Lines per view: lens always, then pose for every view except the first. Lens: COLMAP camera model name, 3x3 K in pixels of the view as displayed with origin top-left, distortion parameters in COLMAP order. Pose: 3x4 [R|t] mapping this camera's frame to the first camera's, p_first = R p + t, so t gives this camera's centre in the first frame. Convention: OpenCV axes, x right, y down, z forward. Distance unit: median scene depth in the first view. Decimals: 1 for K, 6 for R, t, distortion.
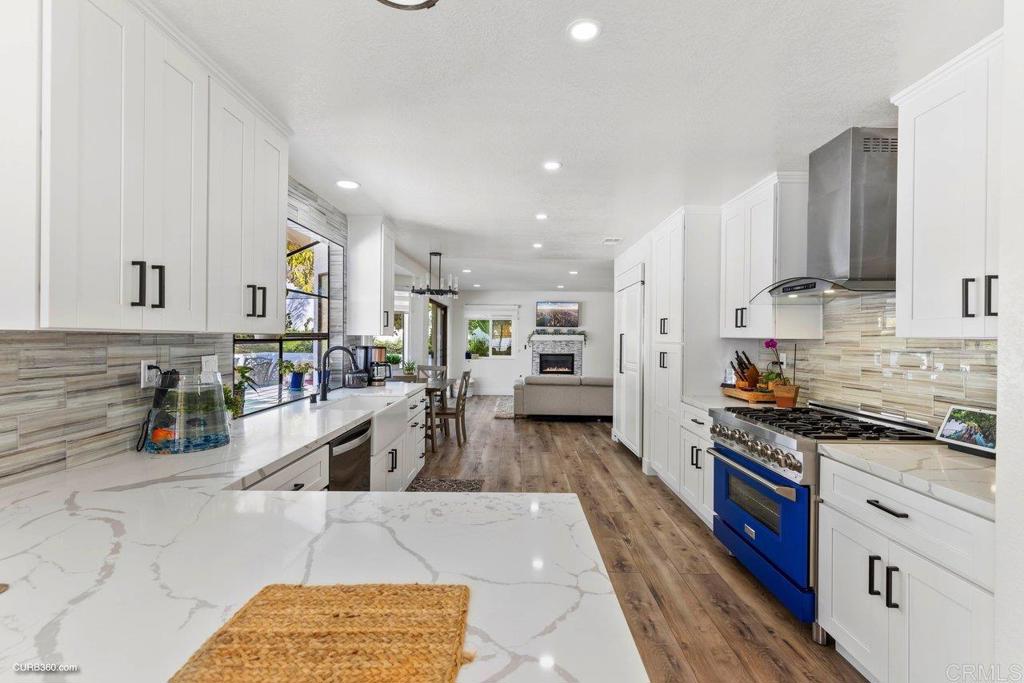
lens RADIAL K [[460.0, 0, 519.7], [0, 460.0, 339.3], [0, 0, 1]] dist [0.001894, 0.000003]
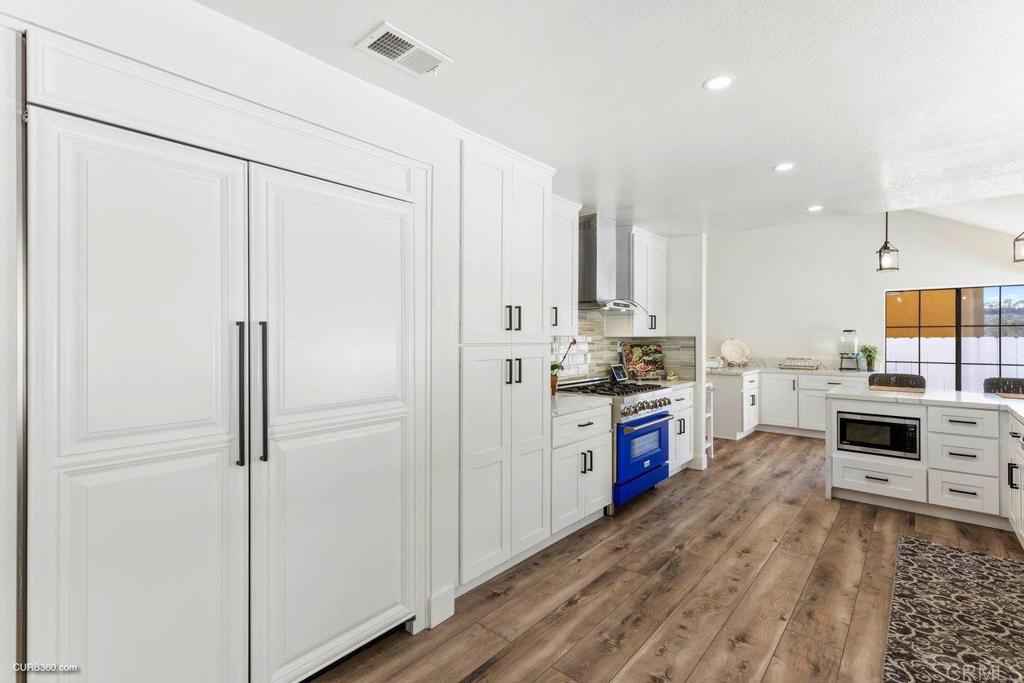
lens RADIAL K [[459.3, 0, 514.5], [0, 459.3, 335.5], [0, 0, 1]] dist [-0.002188, -0.000001]
pose [[-0.744947, -0.010478, 0.667042, -0.124436], [-0.006413, 0.999943, 0.008545, -0.012310], [-0.667093, 0.002088, -0.744972, 1.652177]]
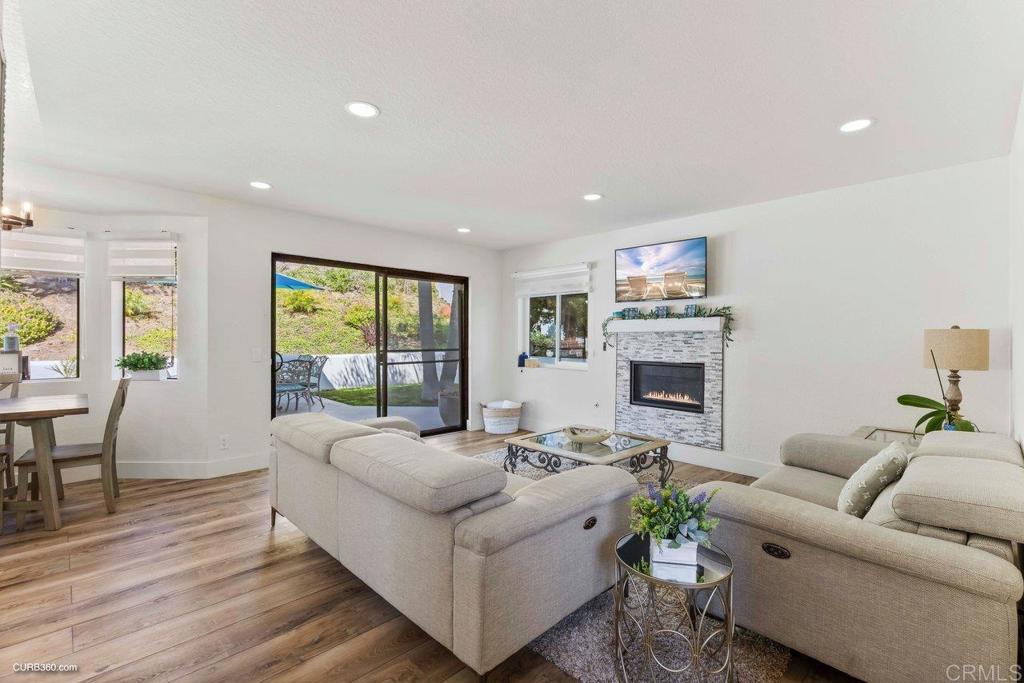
lens RADIAL K [[462.3, 0, 517.7], [0, 462.3, 338.2], [0, 0, 1]] dist [0.003525, 0.000482]
pose [[0.697479, -0.006763, -0.716574, 0.872264], [0.000403, 0.999959, -0.009046, 0.036268], [0.716605, 0.006021, 0.697453, 1.728672]]
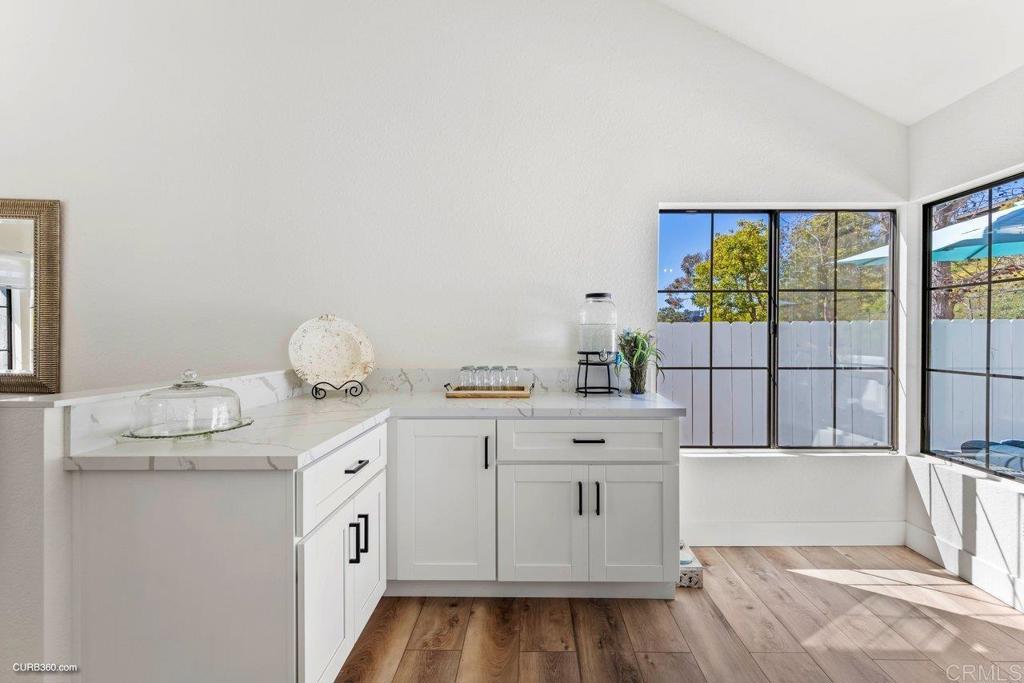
lens RADIAL K [[462.3, 0, 517.7], [0, 462.3, 338.2], [0, 0, 1]] dist [0.003525, 0.000482]
pose [[-0.999415, -0.011373, 0.032257, 0.190971], [-0.011156, 0.999914, 0.006900, 0.038392], [-0.032333, 0.006536, -0.999456, 0.212118]]
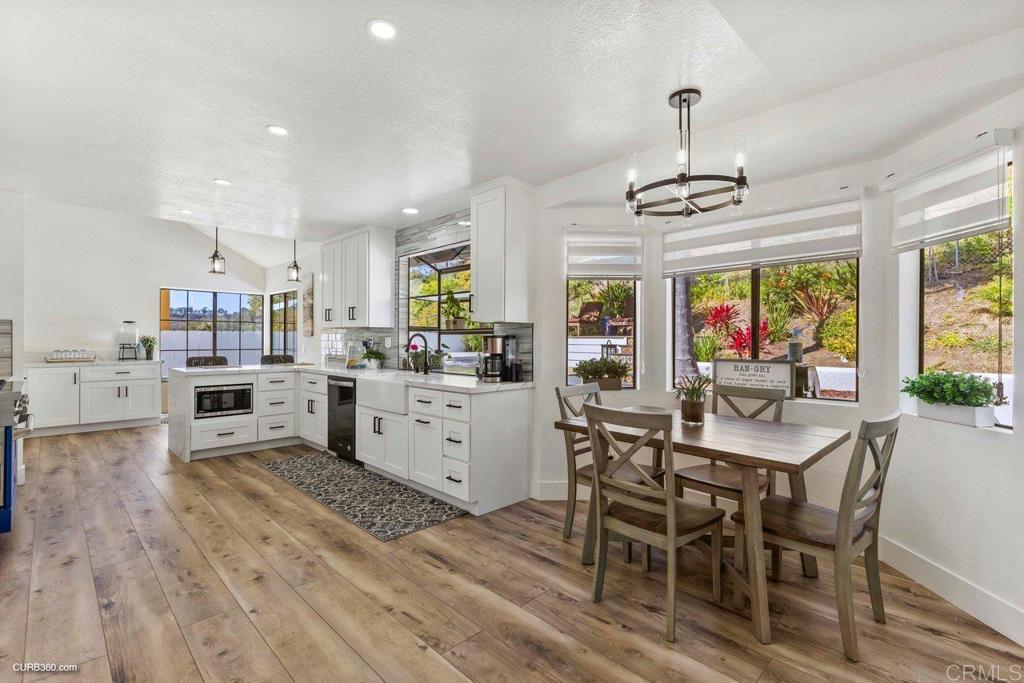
lens RADIAL K [[460.0, 0, 519.7], [0, 460.0, 339.3], [0, 0, 1]] dist [0.001894, 0.000003]
pose [[-0.705745, -0.015668, -0.708293, 0.293035], [-0.016427, 0.999849, -0.005749, 0.029729], [0.708275, 0.007578, -0.705896, 1.888297]]
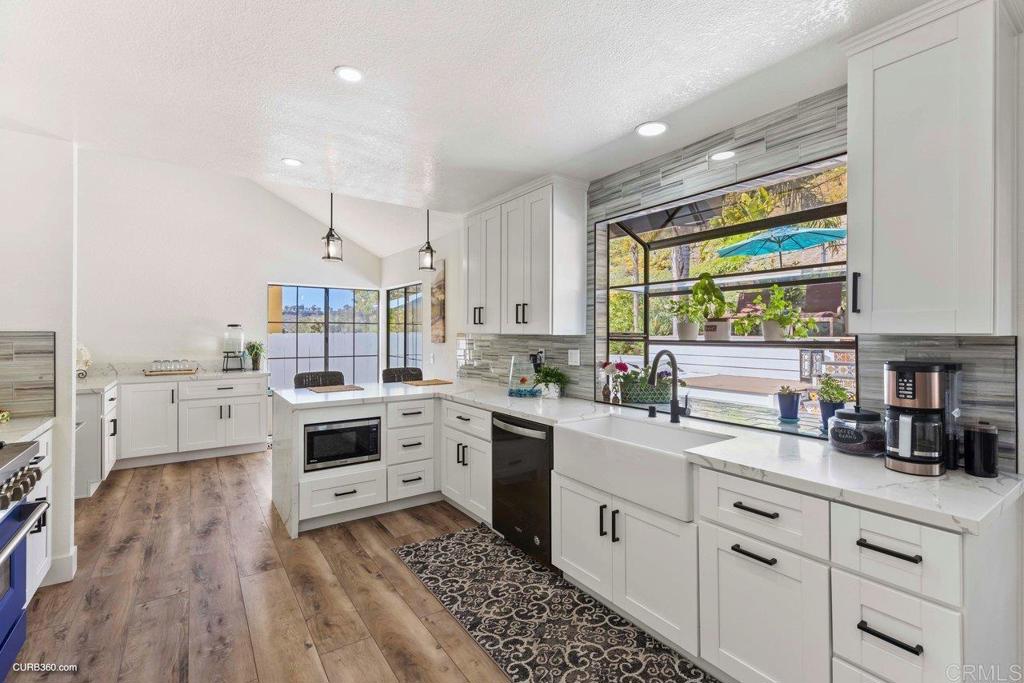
lens RADIAL K [[465.5, 0, 522.3], [0, 465.5, 332.5], [0, 0, 1]] dist [0.002898, -0.000018]
pose [[-0.820948, -0.013432, -0.570845, 0.188997], [-0.013429, 0.999901, -0.004215, -0.006662], [0.570845, 0.004206, -0.821047, 1.307600]]
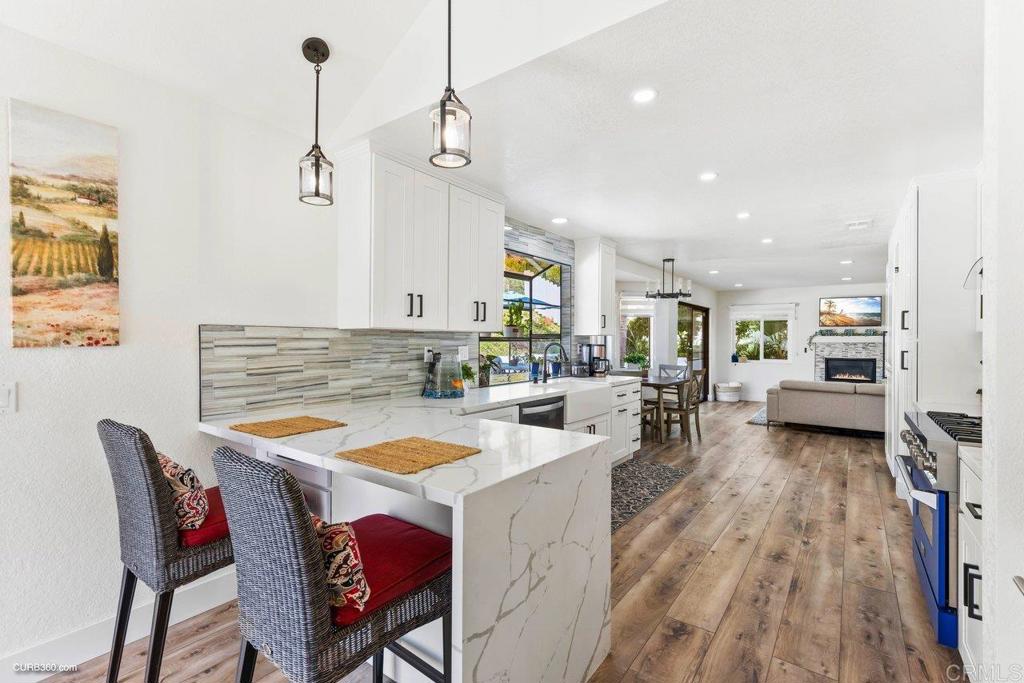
lens RADIAL K [[462.3, 0, 517.7], [0, 462.3, 338.2], [0, 0, 1]] dist [0.003525, 0.000482]
pose [[0.804937, -0.007811, -0.593309, 0.277007], [-0.000492, 0.999904, -0.013831, 0.018754], [0.593360, 0.011425, 0.804856, -0.122614]]
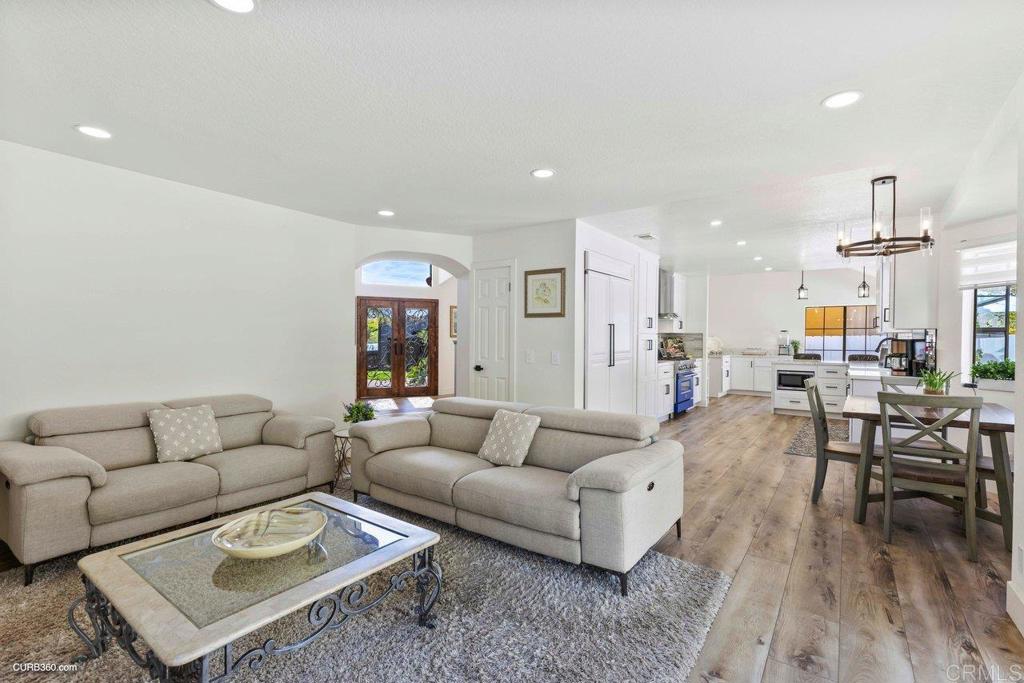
lens RADIAL K [[460.0, 0, 512.5], [0, 460.0, 346.3], [0, 0, 1]] dist [0.001327, 0.000141]
pose [[-0.803136, -0.024901, 0.595275, -0.255891], [-0.011623, 0.999591, 0.026132, 0.015645], [-0.595682, 0.014068, -0.803097, 2.797051]]
